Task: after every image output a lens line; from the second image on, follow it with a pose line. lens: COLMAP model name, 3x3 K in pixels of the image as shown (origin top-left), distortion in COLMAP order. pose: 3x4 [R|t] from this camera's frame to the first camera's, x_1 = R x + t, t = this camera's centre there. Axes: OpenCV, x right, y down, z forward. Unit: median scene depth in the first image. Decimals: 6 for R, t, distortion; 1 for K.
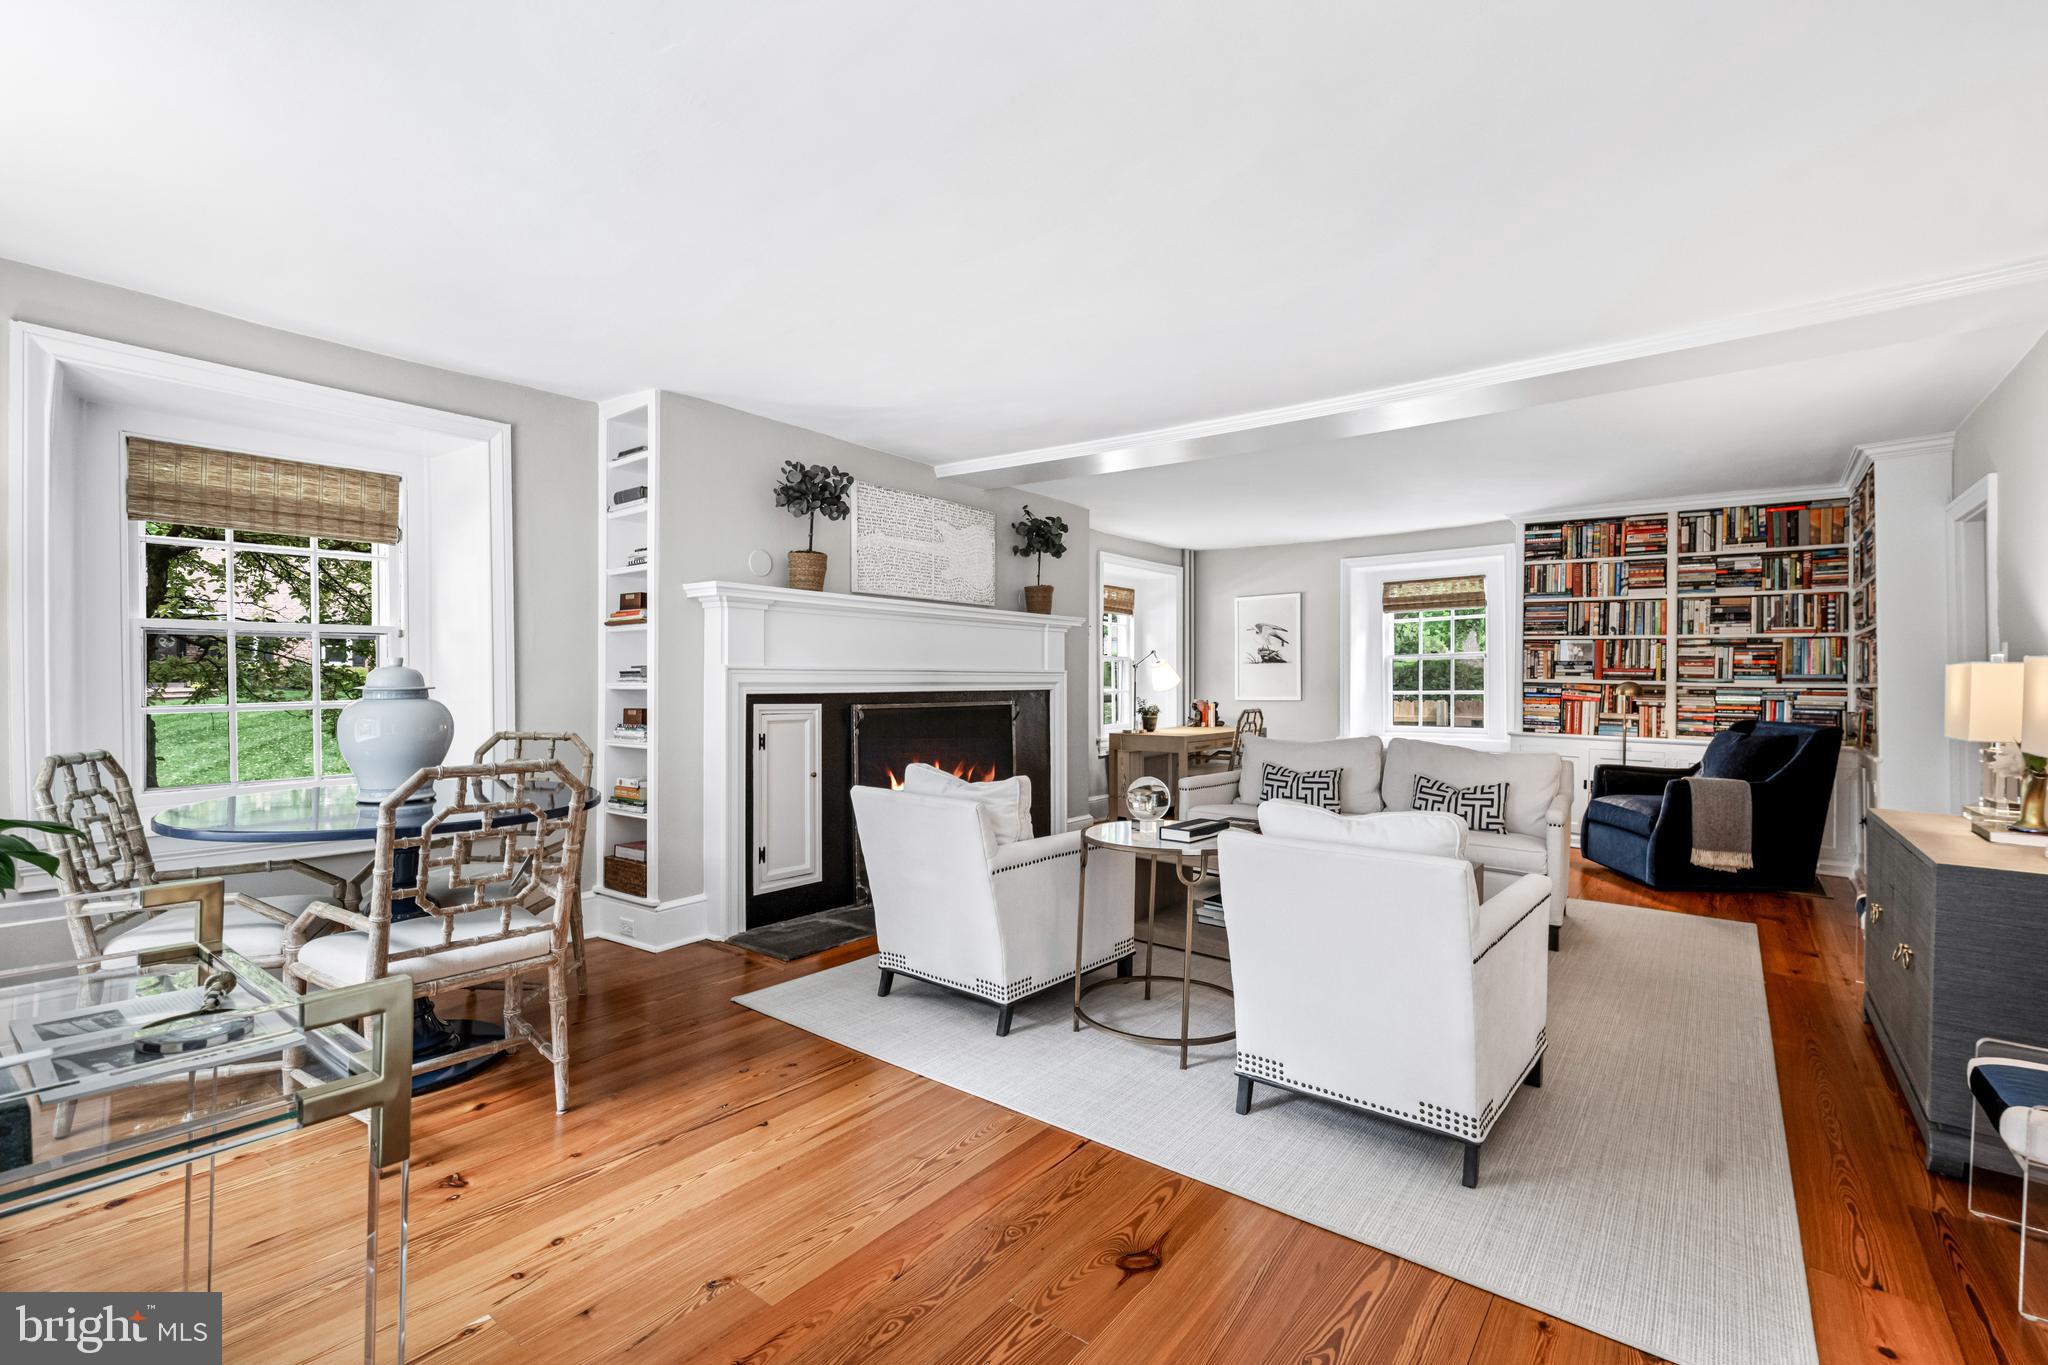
lens RADIAL K [[910.4, 0, 1024.0], [0, 910.4, 682.5], [0, 0, 1]] dist [0.000040, 0.000001]
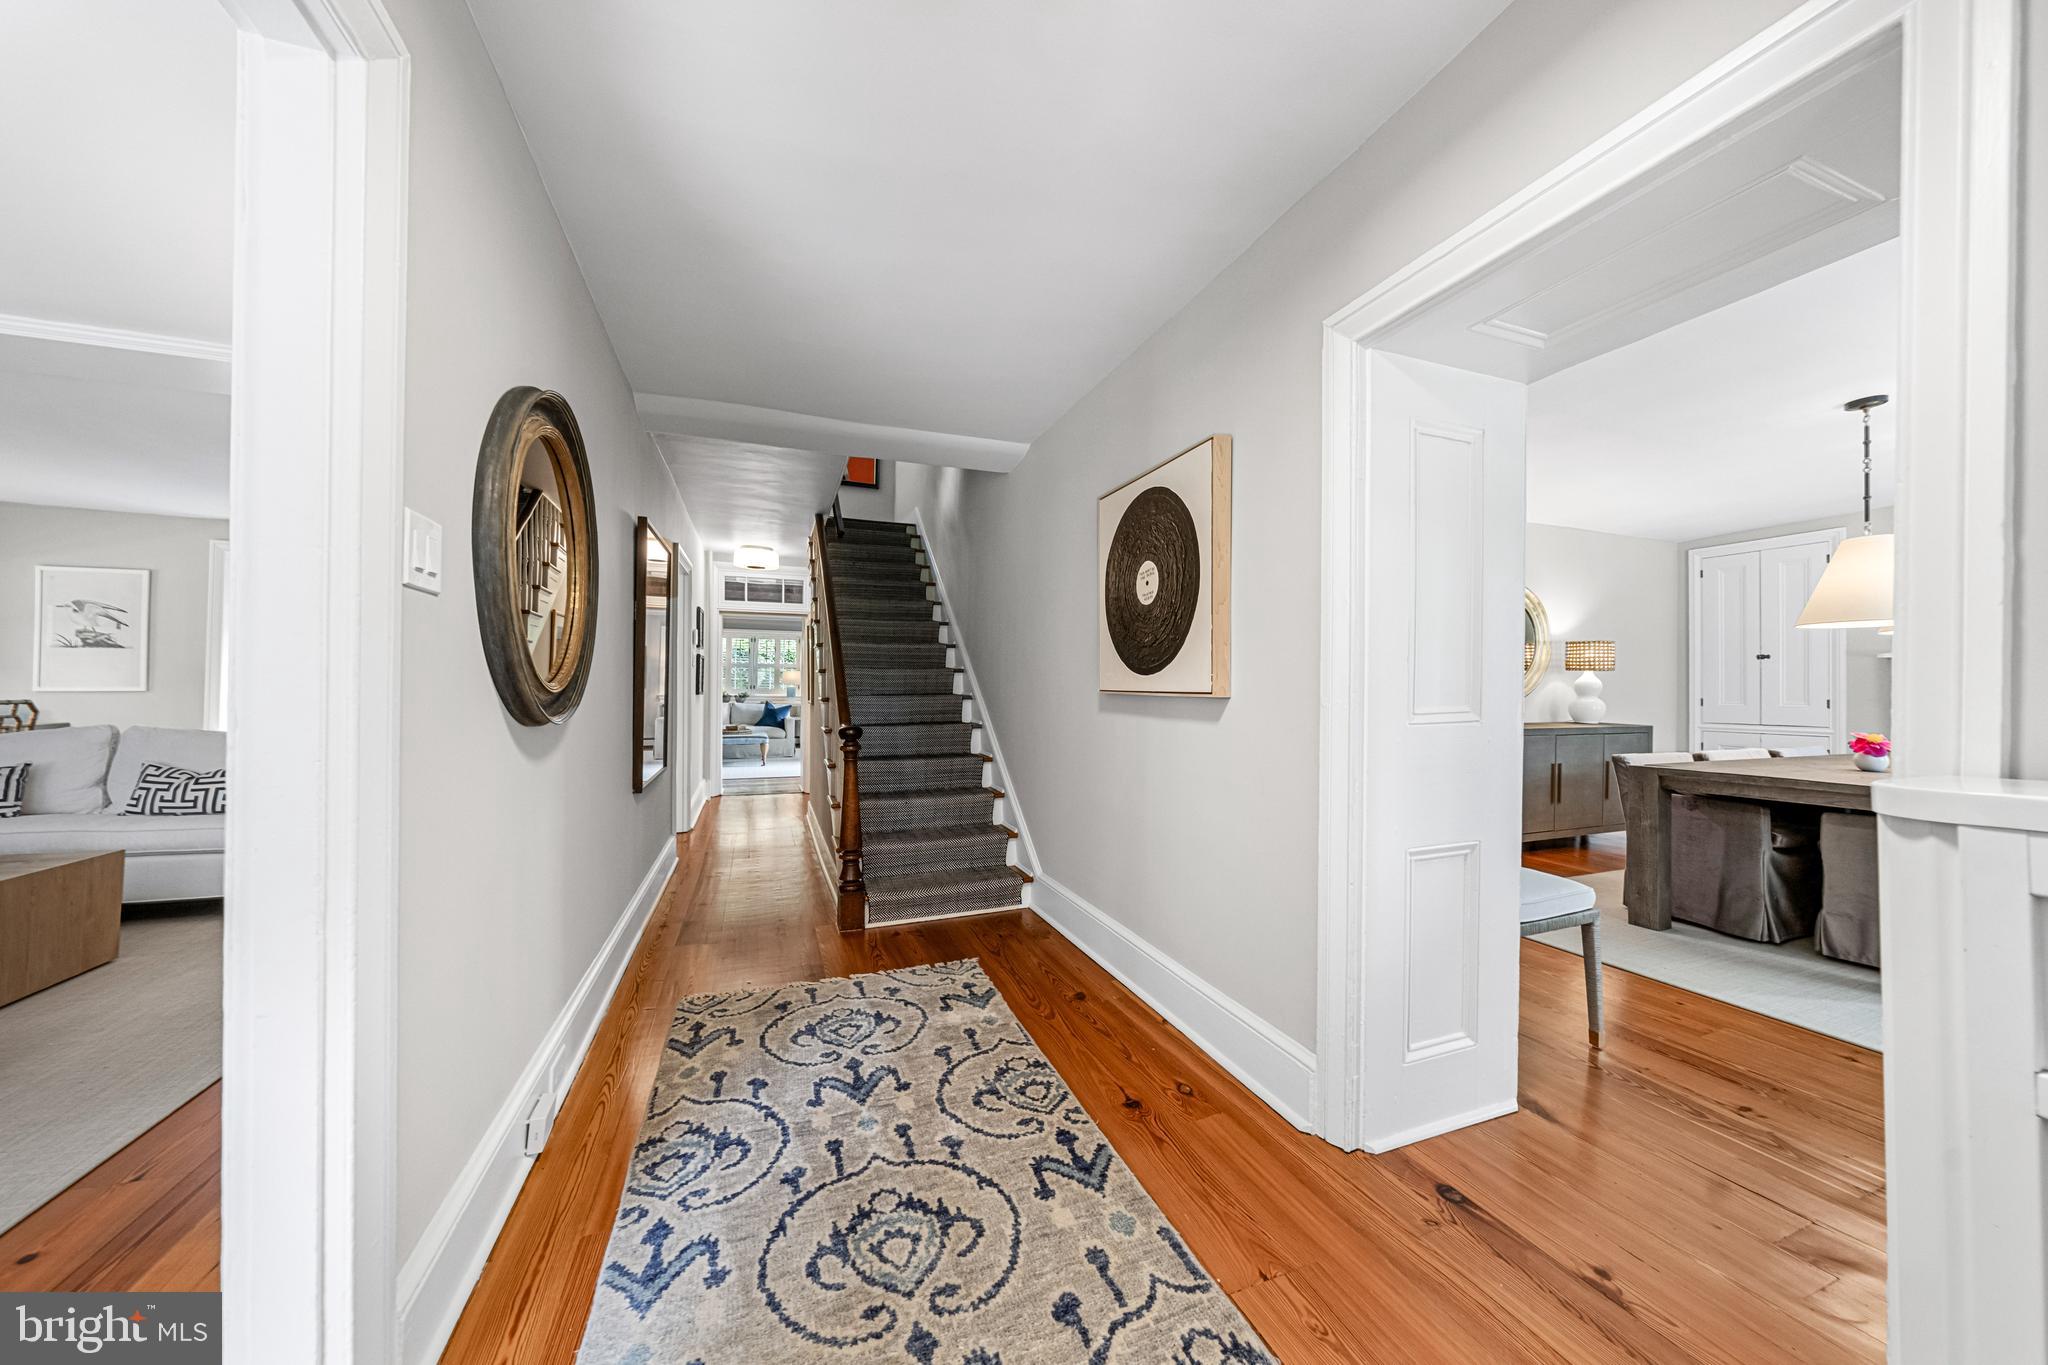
lens RADIAL K [[697.9, 0, 1024.0], [0, 697.9, 682.5], [0, 0, 1]] dist [-0.002452, -0.000197]
pose [[0.524229, 0.007119, 0.851548, 0.172394], [-0.007230, 0.999966, -0.003909, 0.007865], [-0.851547, -0.004108, 0.524262, -0.089316]]
